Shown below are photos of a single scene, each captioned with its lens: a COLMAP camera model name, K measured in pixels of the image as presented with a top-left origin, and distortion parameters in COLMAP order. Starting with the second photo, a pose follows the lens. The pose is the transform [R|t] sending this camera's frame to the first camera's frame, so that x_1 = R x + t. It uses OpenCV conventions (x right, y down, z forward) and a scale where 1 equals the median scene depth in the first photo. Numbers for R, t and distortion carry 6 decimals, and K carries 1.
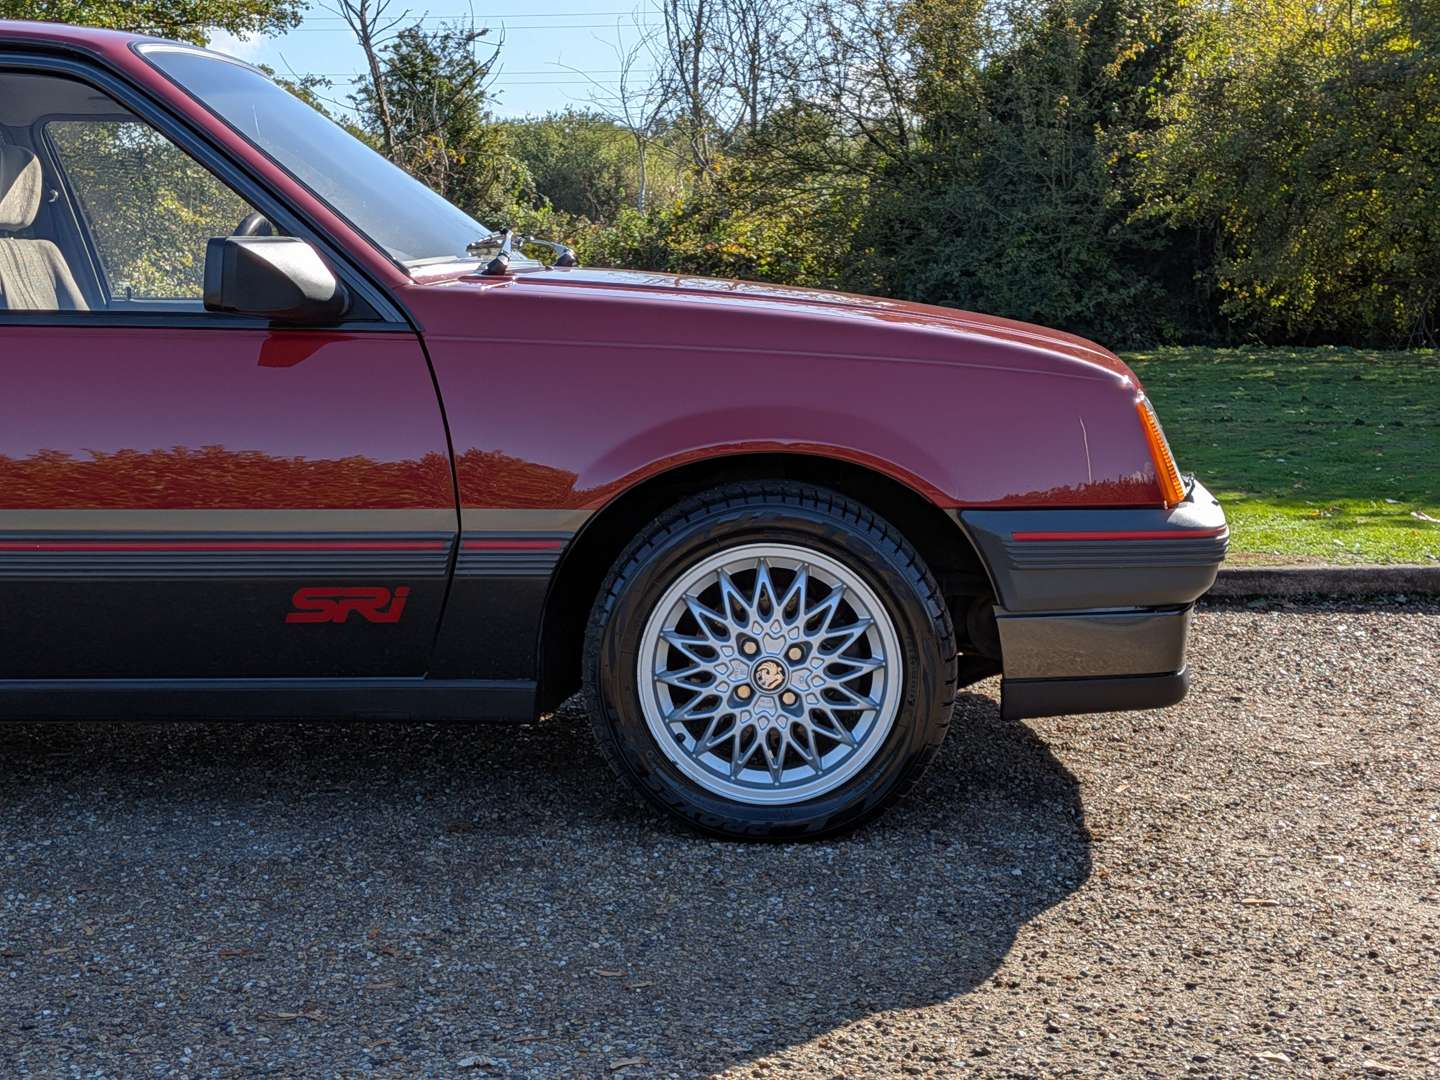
lens RADIAL K [[2052.4, 0, 717.0], [0, 2052.4, 503.7], [0, 0, 1]] dist [0.096026, -0.247812]
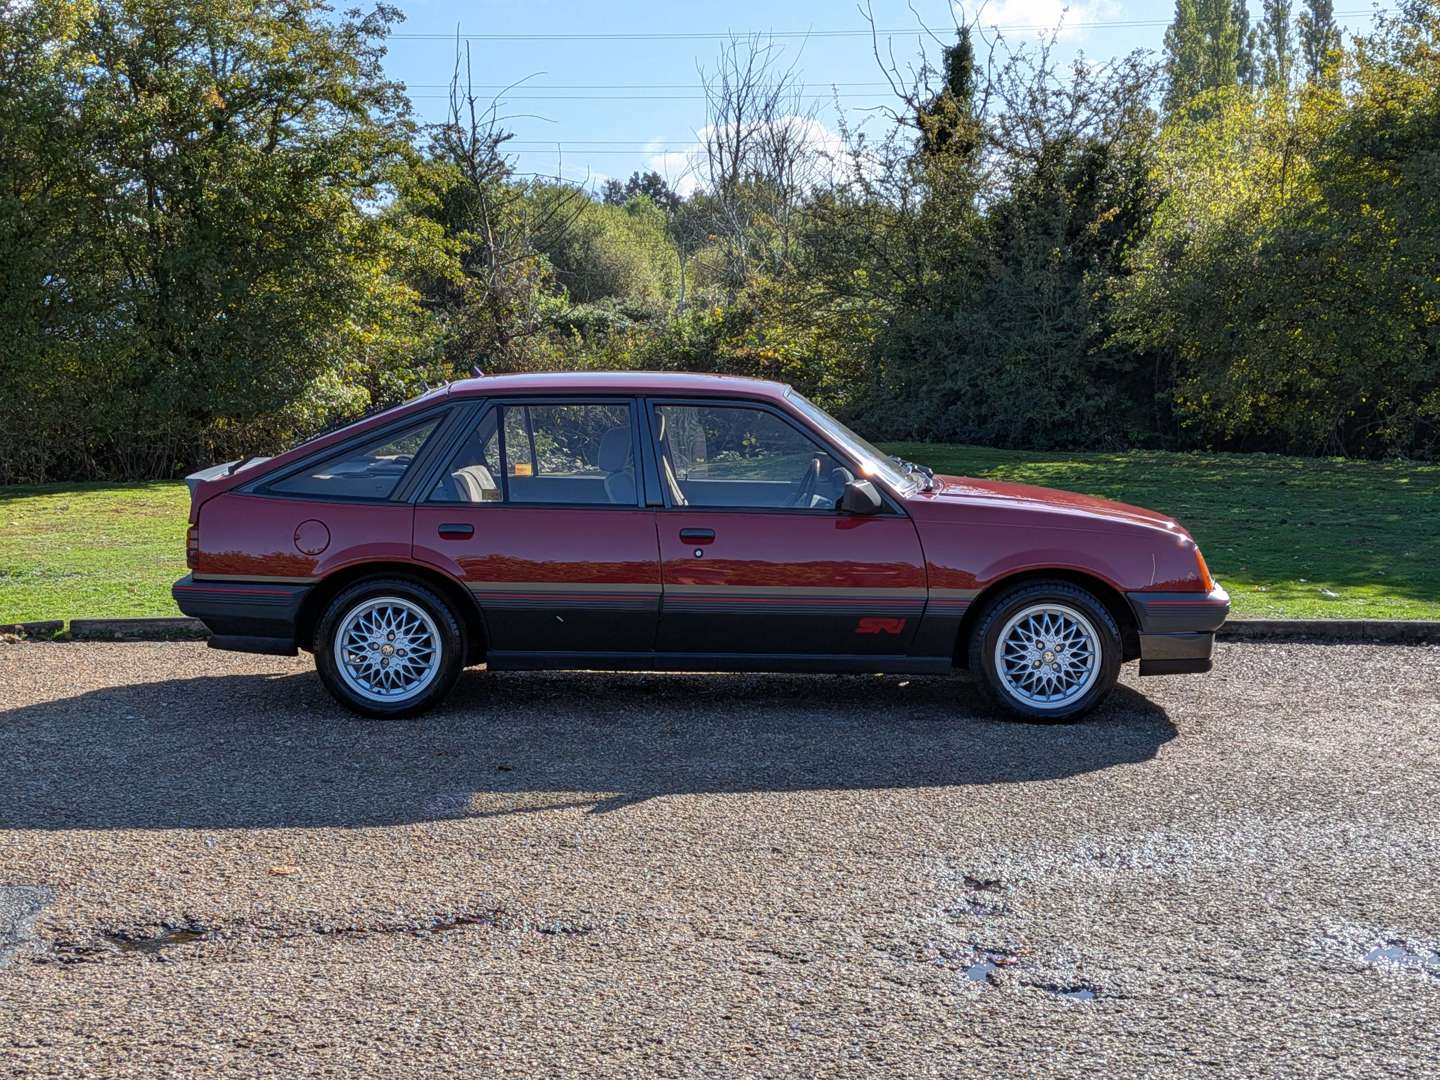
lens RADIAL K [[2033.9, 0, 720.0], [0, 2033.9, 540.0], [0, 0, 1]] dist [0.157946, -0.945087]
pose [[0.999373, 0.015664, 0.031761, -0.449017], [-0.015361, 0.999834, -0.009763, -0.027829], [-0.031909, 0.009269, 0.999448, -1.455257]]
